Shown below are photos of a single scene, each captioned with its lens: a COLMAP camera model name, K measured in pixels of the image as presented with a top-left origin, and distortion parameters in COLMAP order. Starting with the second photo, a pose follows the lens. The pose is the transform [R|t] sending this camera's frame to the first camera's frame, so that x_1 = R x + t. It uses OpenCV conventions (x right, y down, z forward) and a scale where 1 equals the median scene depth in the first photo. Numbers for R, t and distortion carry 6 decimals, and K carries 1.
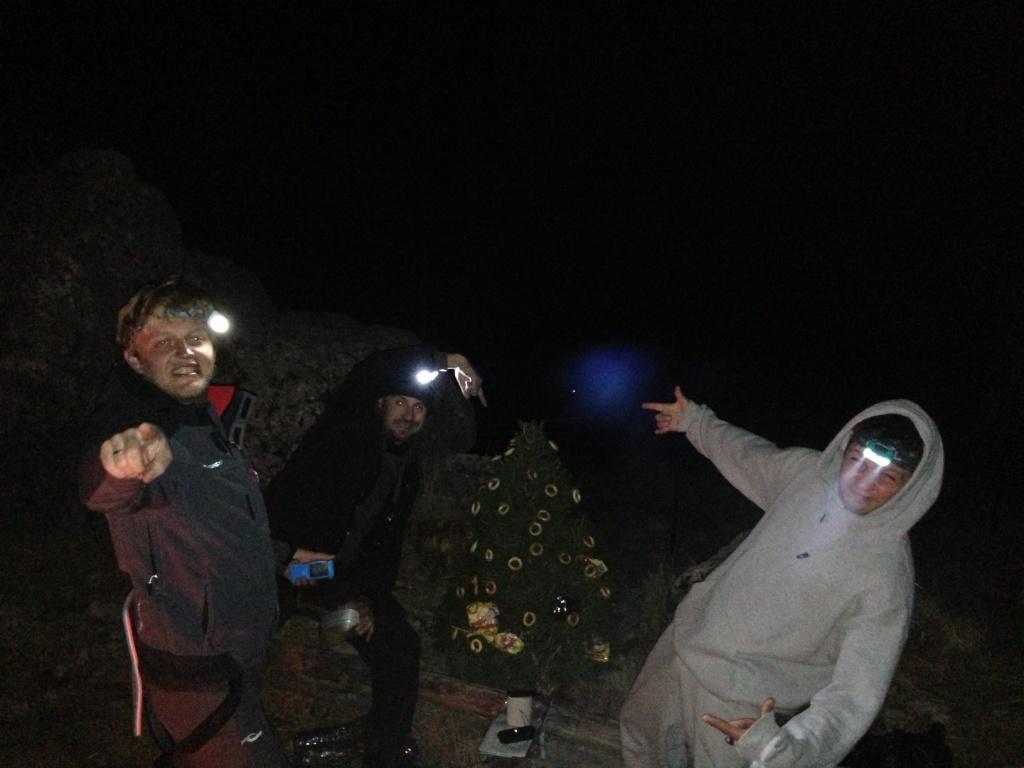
lens RADIAL K [[939.0, 0, 505.3], [0, 939.0, 381.5], [0, 0, 1]] dist [0.068025, -0.021477]
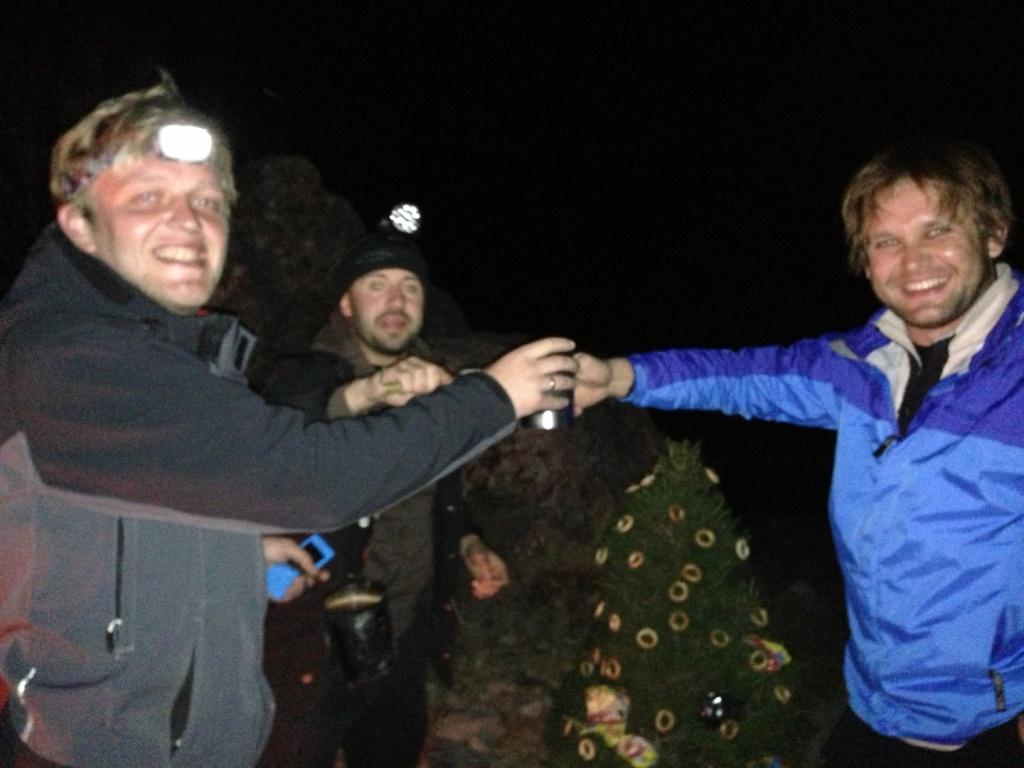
lens RADIAL K [[939.0, 0, 505.3], [0, 939.0, 381.5], [0, 0, 1]] dist [0.068025, -0.021477]
pose [[0.967089, 0.030144, -0.252646, 0.078841], [-0.044179, 0.997768, -0.050065, 0.039681], [0.250573, 0.059579, 0.966263, 0.265496]]
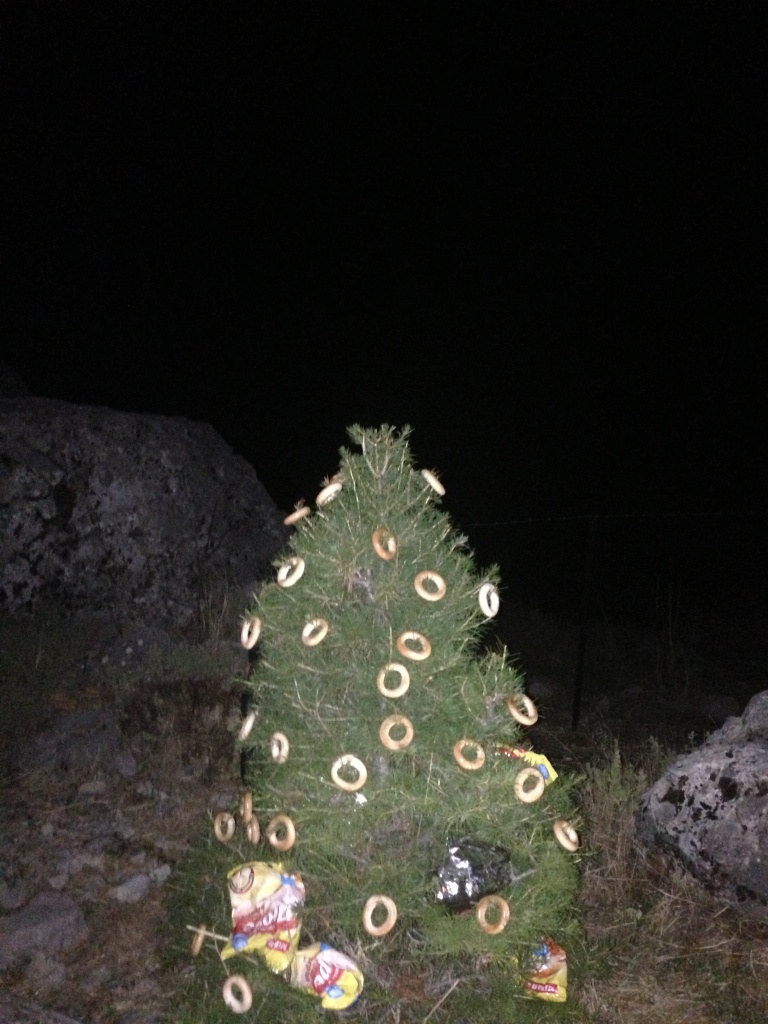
lens RADIAL K [[939.0, 0, 380.2], [0, 939.0, 503.5], [0, 0, 1]] dist [0.068025, -0.021477]
pose [[0.999242, -0.003205, 0.038807, 0.010882], [0.005097, 0.998798, -0.048758, 0.099058], [-0.038604, 0.048918, 0.998056, 0.584248]]
